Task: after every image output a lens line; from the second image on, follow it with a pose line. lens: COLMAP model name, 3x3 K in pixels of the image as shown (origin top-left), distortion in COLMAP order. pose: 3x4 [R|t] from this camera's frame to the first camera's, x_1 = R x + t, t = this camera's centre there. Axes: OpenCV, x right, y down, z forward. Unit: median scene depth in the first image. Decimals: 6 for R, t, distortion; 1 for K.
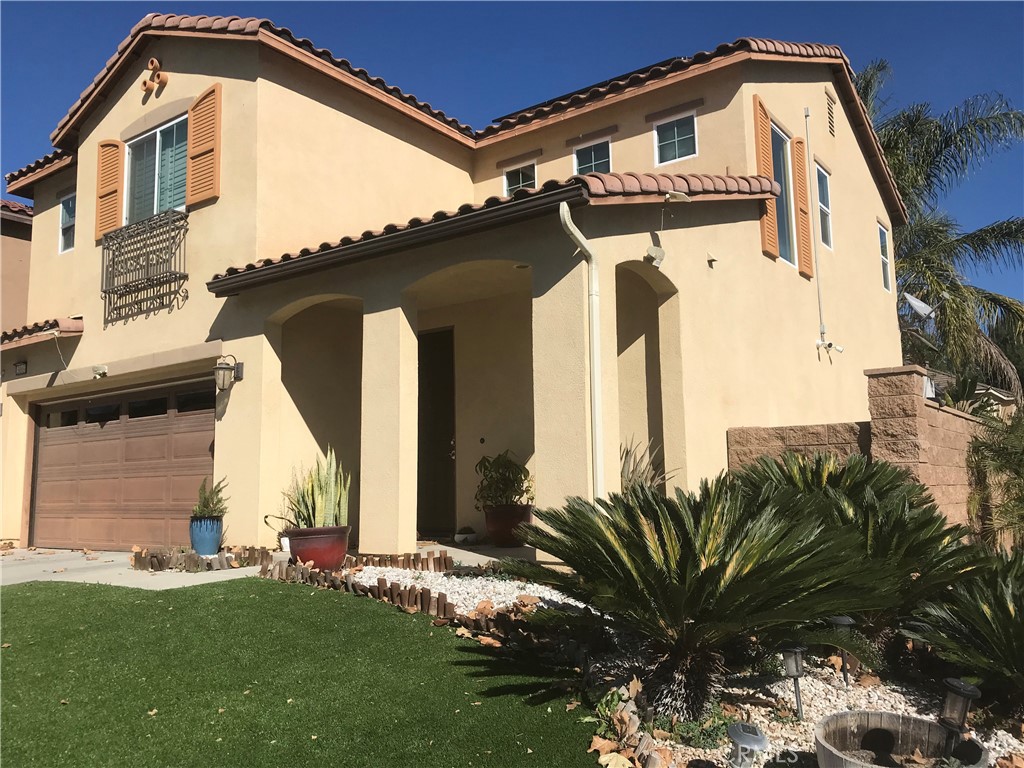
lens RADIAL K [[837.1, 0, 512.0], [0, 837.1, 384.0], [0, 0, 1]] dist [0.092651, -0.274923]
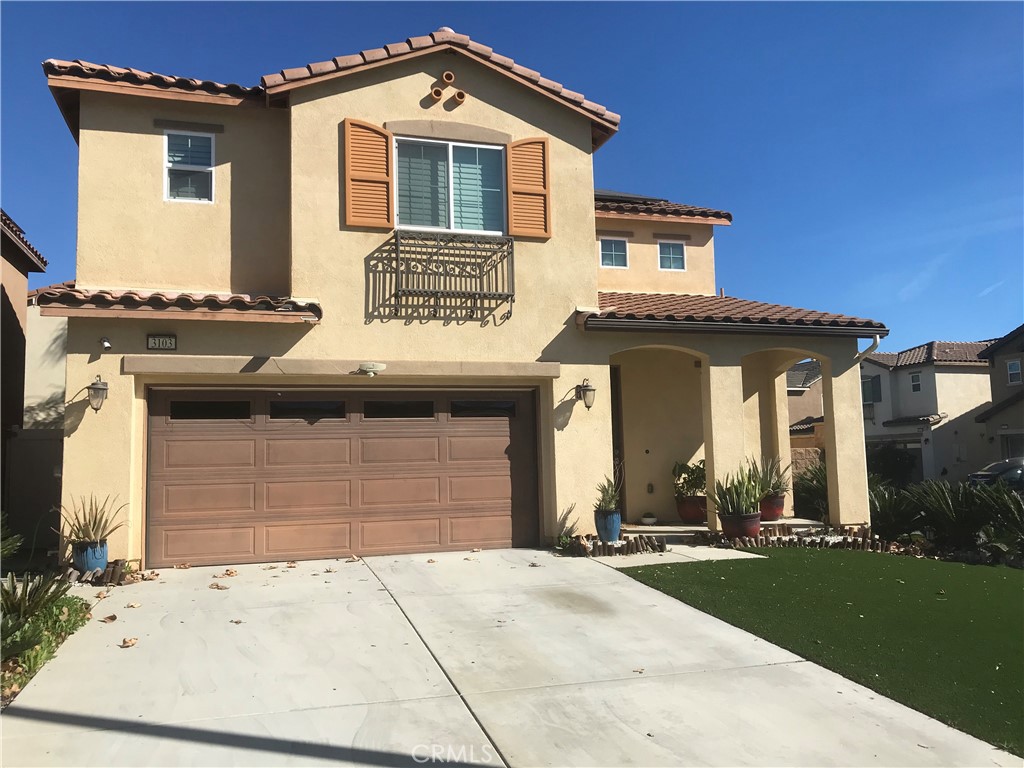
lens RADIAL K [[840.4, 0, 512.0], [0, 840.4, 384.0], [0, 0, 1]] dist [0.009993, 0.004320]
pose [[0.592373, 0.082680, 0.801410, -1.199213], [-0.088177, 0.995398, -0.037516, 0.025147], [-0.800824, -0.048443, 0.596938, 0.313071]]
